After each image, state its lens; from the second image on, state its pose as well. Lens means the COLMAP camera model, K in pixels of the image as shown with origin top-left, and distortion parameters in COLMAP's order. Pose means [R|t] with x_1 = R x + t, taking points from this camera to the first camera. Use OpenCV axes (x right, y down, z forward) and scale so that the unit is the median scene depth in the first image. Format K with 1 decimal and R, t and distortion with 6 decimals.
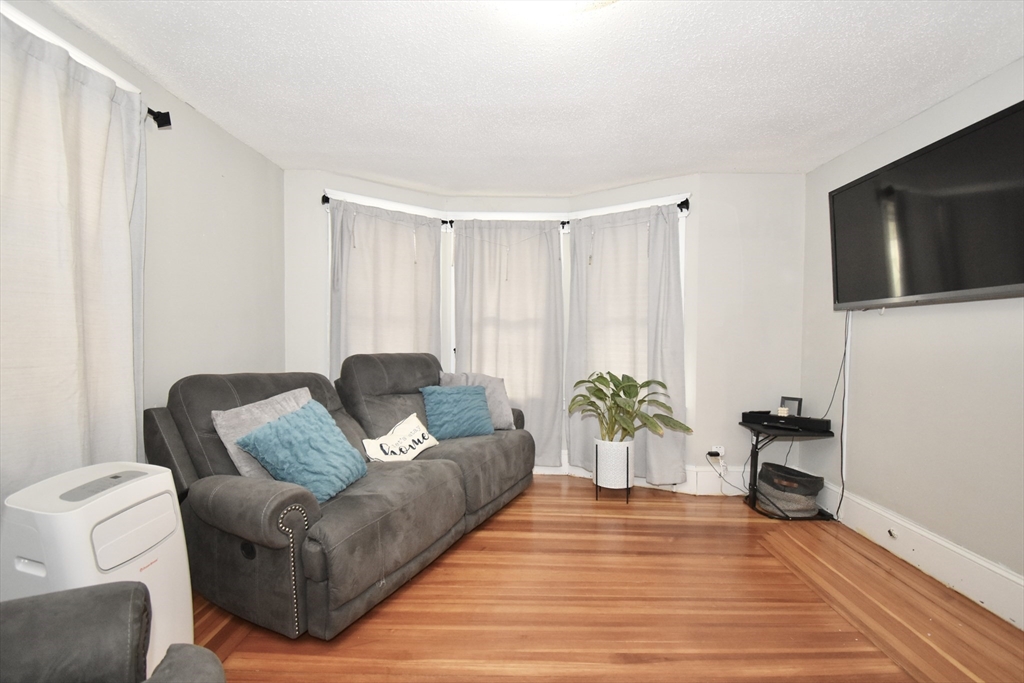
lens RADIAL K [[447.1, 0, 525.1], [0, 447.1, 341.4], [0, 0, 1]] dist [0.017689, -0.022549]
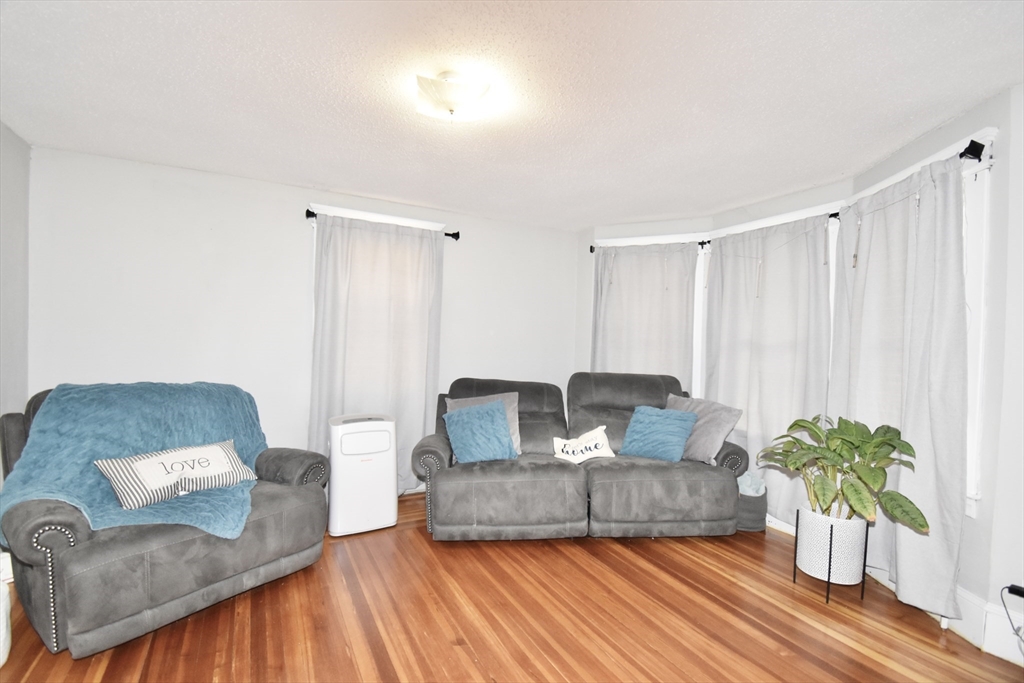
lens RADIAL K [[447.1, 0, 525.1], [0, 447.1, 341.4], [0, 0, 1]] dist [0.017689, -0.022549]
pose [[0.509514, 0.010919, -0.860393, 0.614459], [-0.020927, 0.999781, 0.000295, -0.053148], [0.860208, 0.017855, 0.509631, 0.209222]]
